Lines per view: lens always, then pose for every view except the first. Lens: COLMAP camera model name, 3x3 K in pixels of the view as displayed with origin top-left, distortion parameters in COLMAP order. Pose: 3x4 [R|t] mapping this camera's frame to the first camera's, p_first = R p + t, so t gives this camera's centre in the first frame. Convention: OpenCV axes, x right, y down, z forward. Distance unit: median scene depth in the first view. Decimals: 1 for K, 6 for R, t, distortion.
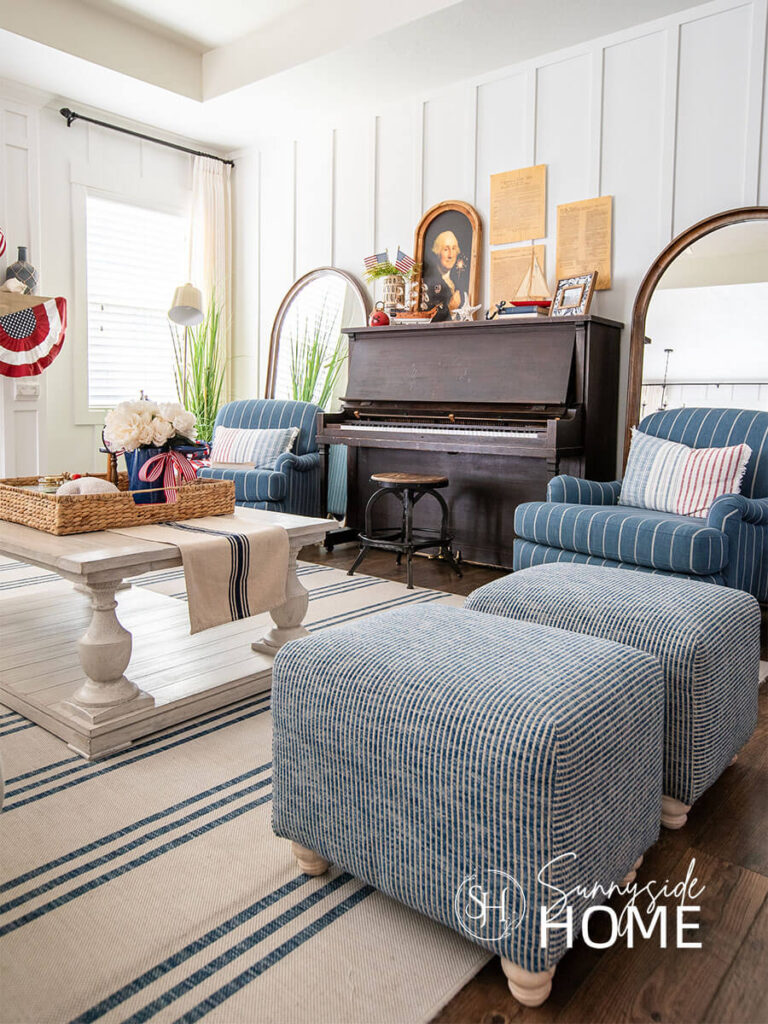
lens RADIAL K [[762.7, 0, 383.8], [0, 762.7, 446.3], [0, 0, 1]] dist [0.002362, 0.010481]
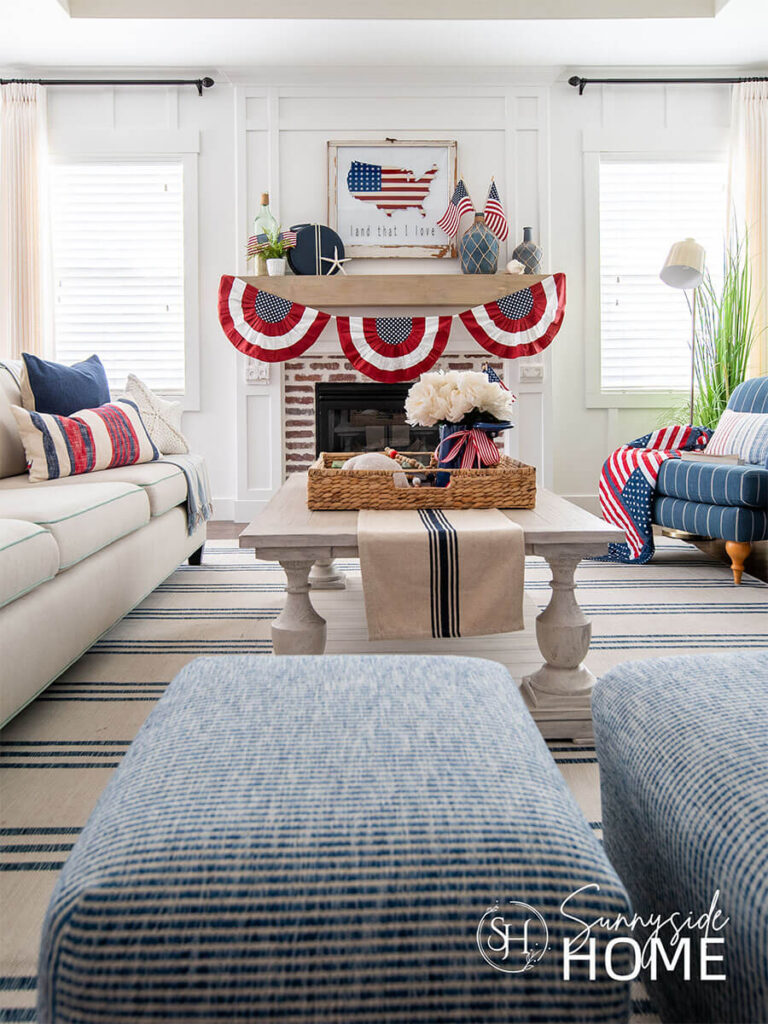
lens RADIAL K [[811.0, 0, 379.0], [0, 811.0, 395.7], [0, 0, 1]] dist [-0.007757, 0.025382]
pose [[0.656286, -0.007954, -0.754471, 0.193240], [-0.032928, 0.998690, -0.039171, 0.004415], [0.753794, 0.050550, 0.655164, 0.179128]]
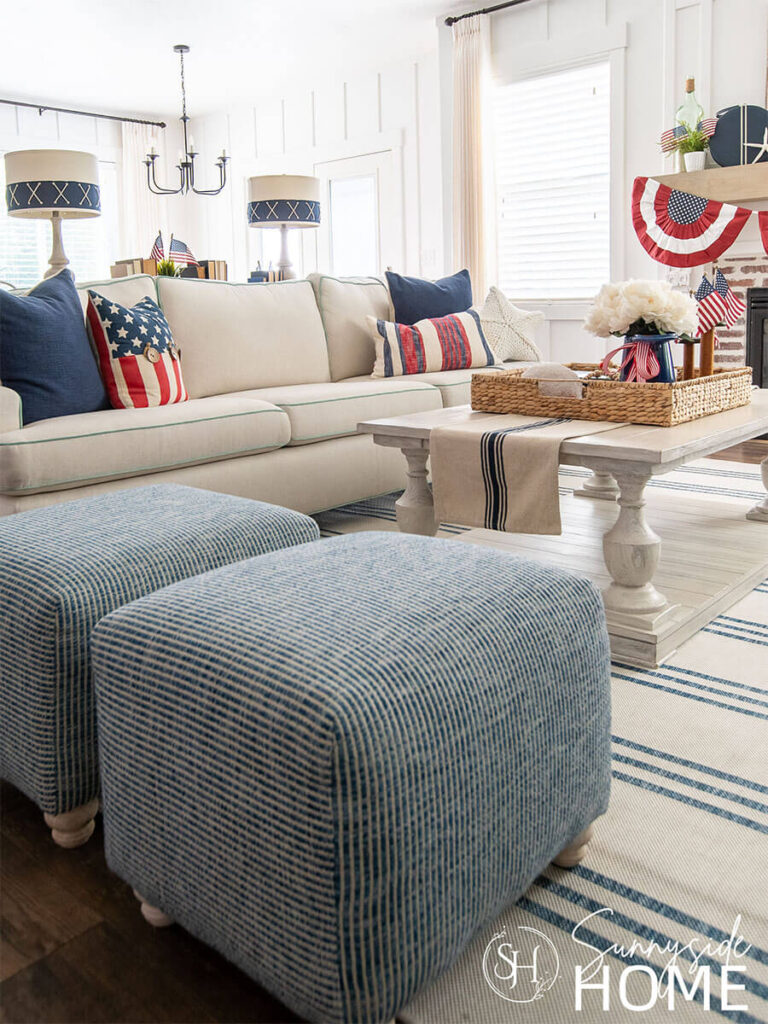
lens RADIAL K [[887.0, 0, 369.9], [0, 887.0, 380.2], [0, 0, 1]] dist [0.001317, 0.037110]
pose [[-0.034176, 0.075412, -0.996567, 0.384417], [-0.039519, 0.996267, 0.076744, -0.007442], [0.998634, 0.042006, -0.031068, 0.417277]]
